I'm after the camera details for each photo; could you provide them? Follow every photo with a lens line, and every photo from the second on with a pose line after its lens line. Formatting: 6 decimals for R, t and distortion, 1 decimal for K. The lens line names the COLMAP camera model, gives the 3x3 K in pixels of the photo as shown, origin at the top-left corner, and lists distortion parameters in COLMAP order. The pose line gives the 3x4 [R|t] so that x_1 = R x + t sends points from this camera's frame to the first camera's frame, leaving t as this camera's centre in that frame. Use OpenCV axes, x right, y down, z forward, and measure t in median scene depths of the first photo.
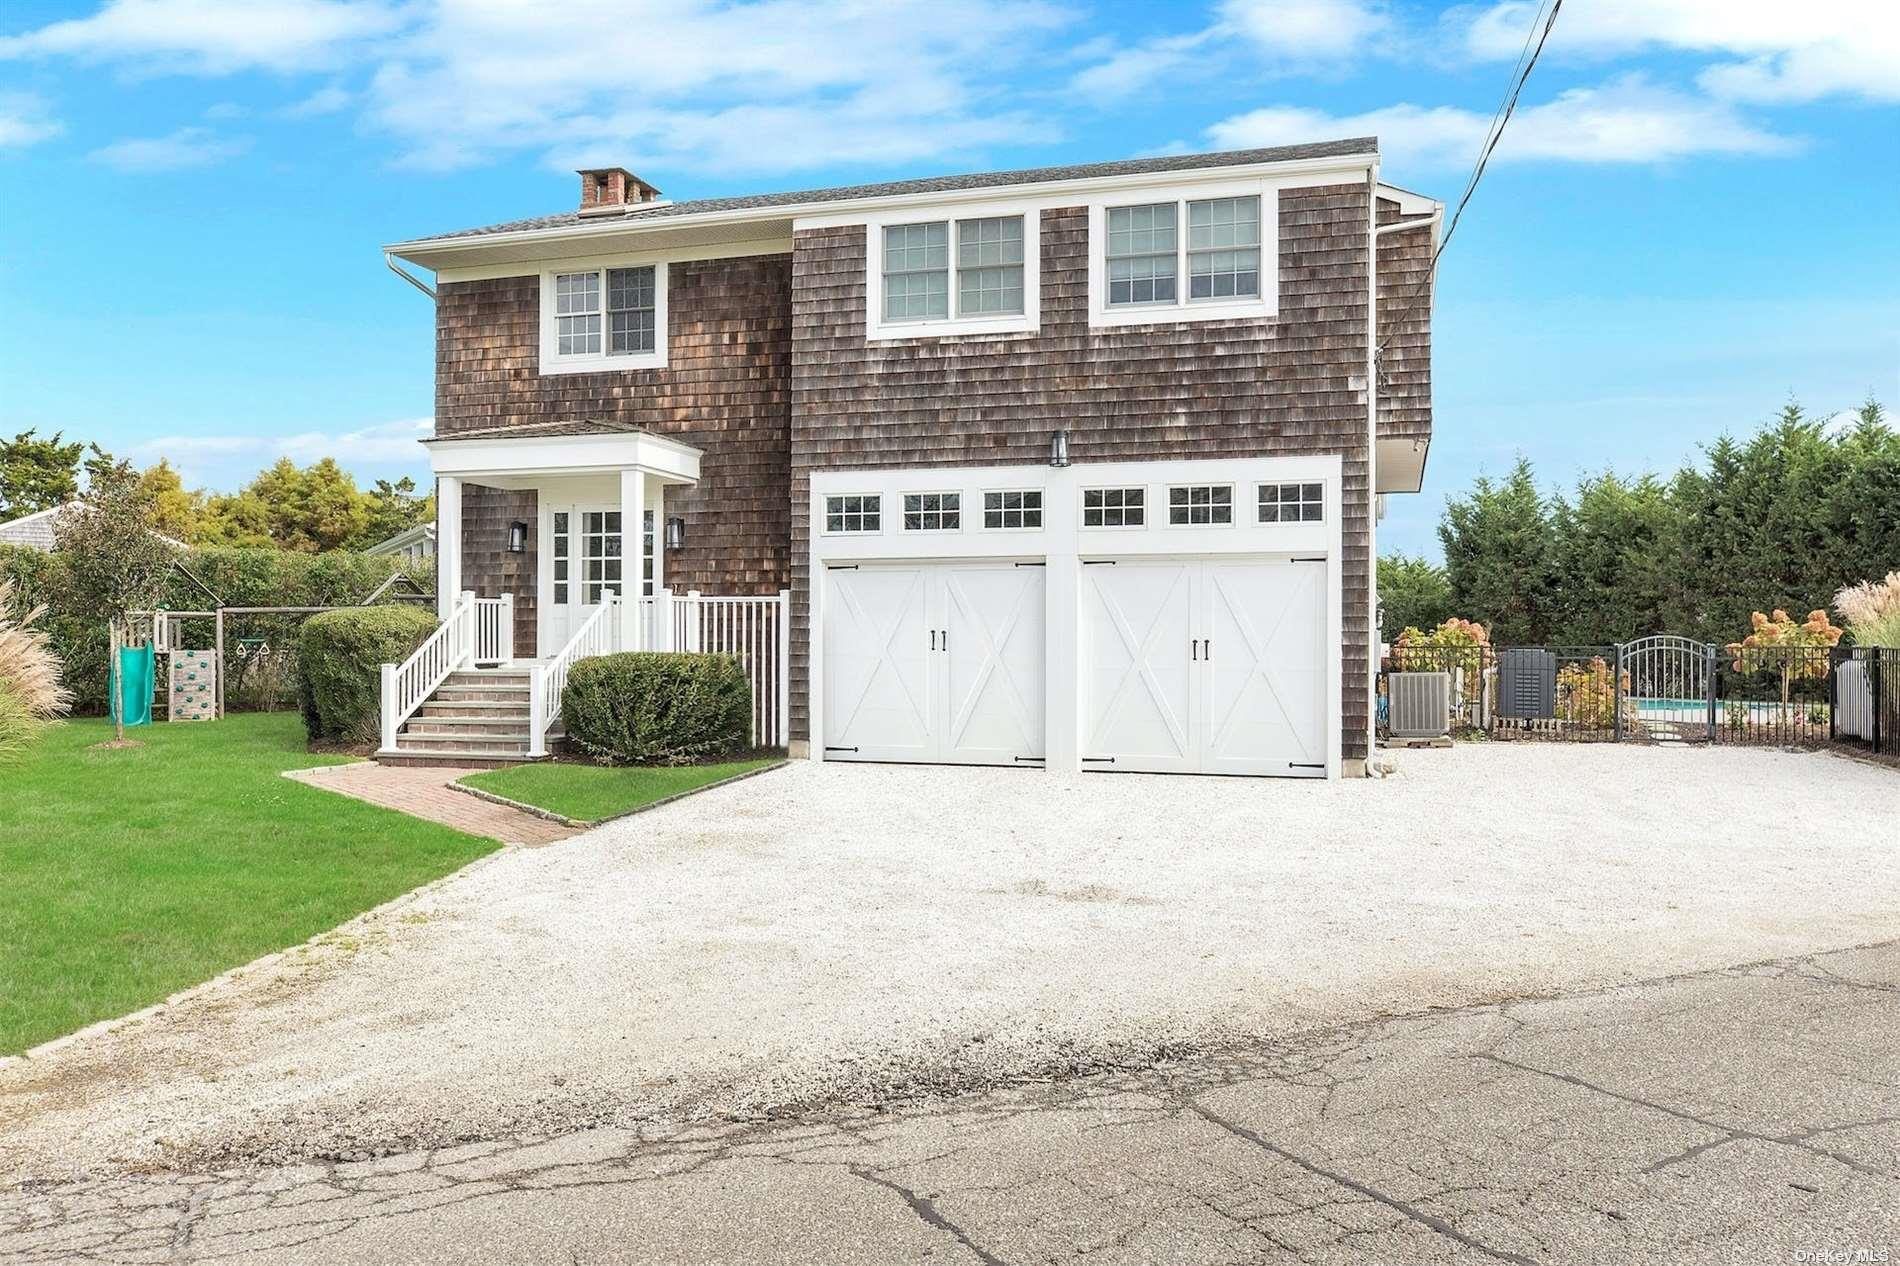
lens RADIAL K [[1475.6, 0, 961.8], [0, 1475.6, 627.8], [0, 0, 1]] dist [0.000758, -0.000661]
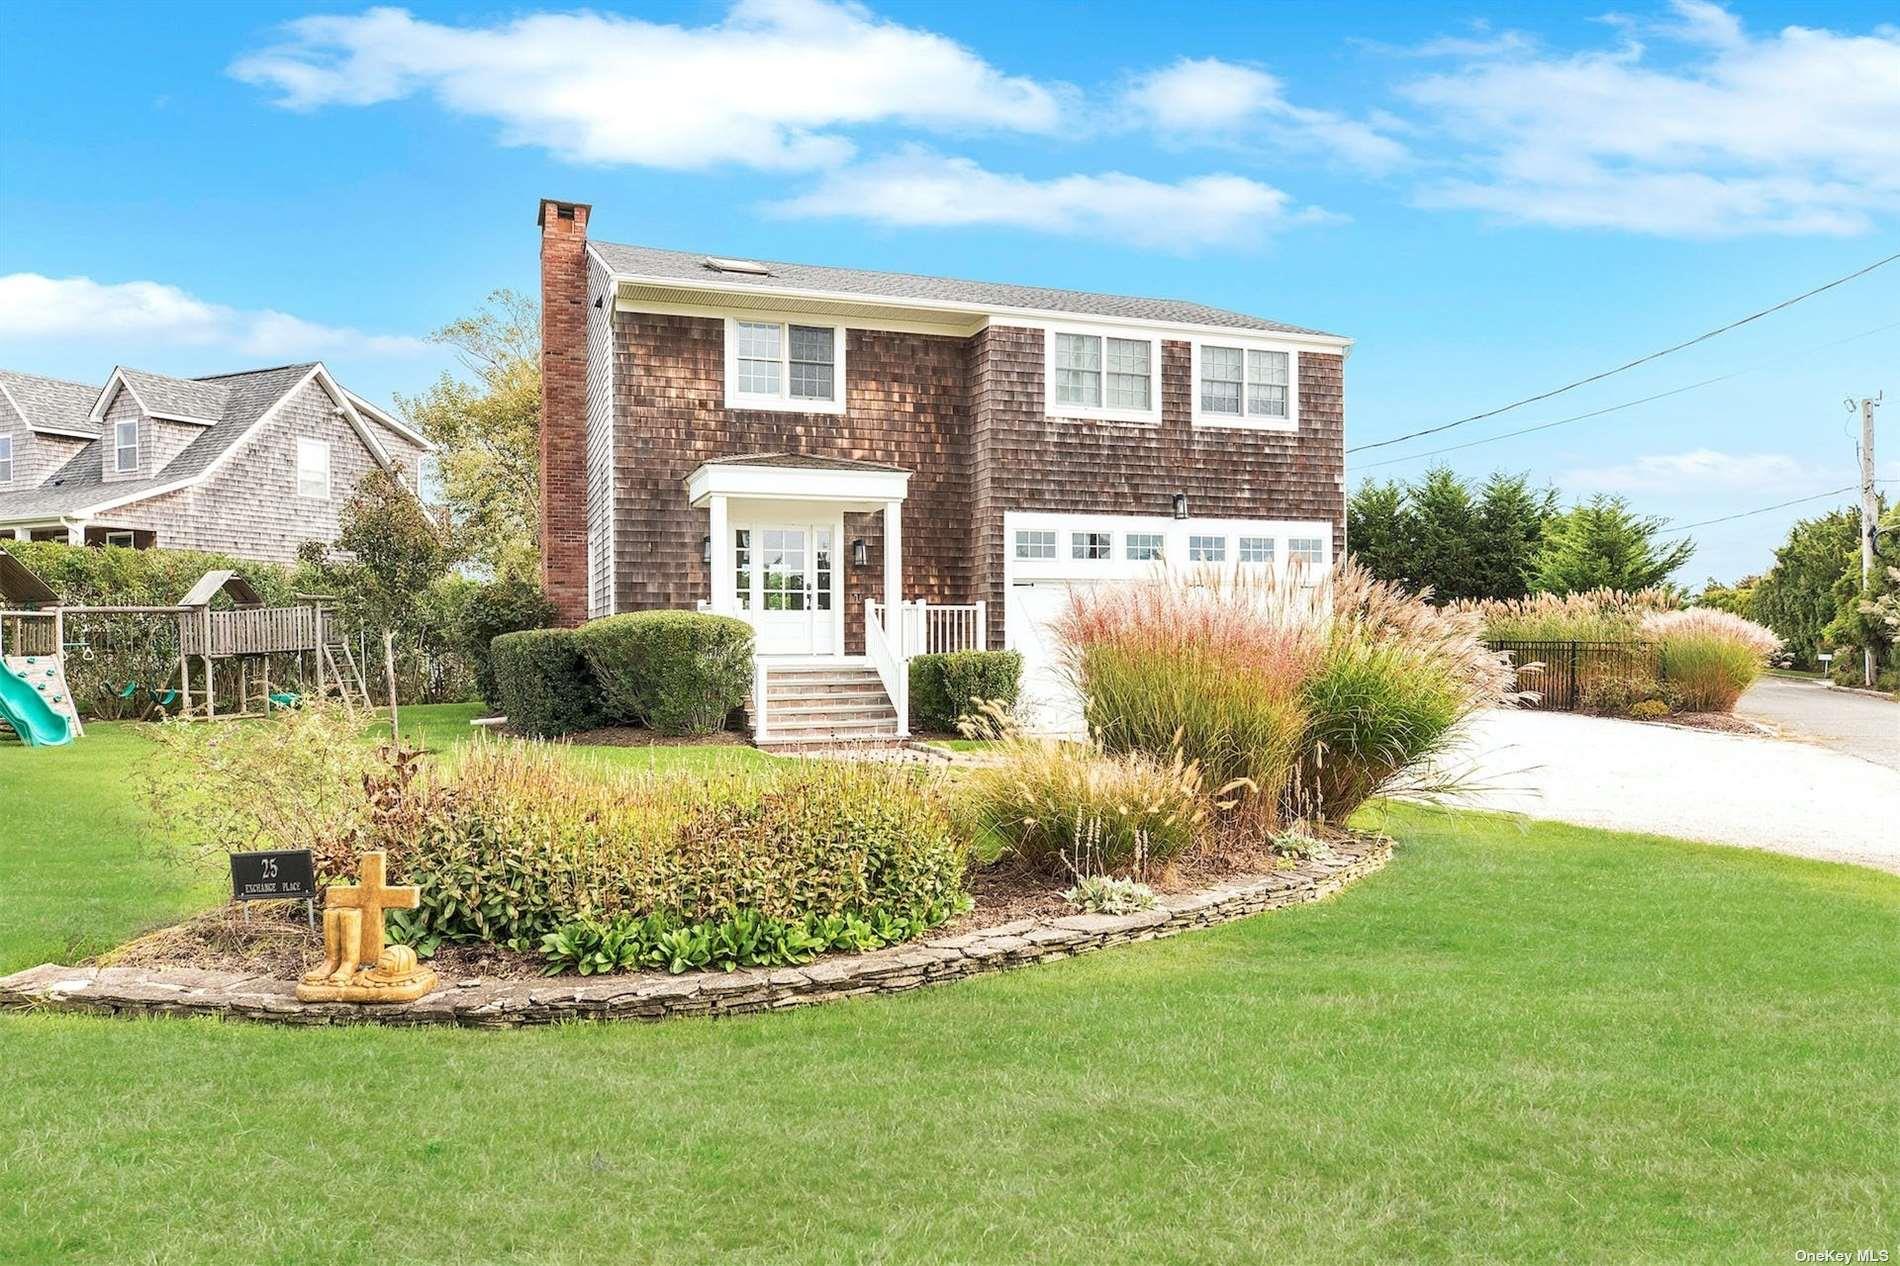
lens RADIAL K [[1291.6, 0, 930.1], [0, 1291.6, 640.6], [0, 0, 1]] dist [0.011726, -0.003964]
pose [[0.797346, -0.007760, 0.603472, -0.856607], [-0.000315, 0.999912, 0.013275, -0.006117], [-0.603522, -0.010775, 0.797273, 0.124654]]
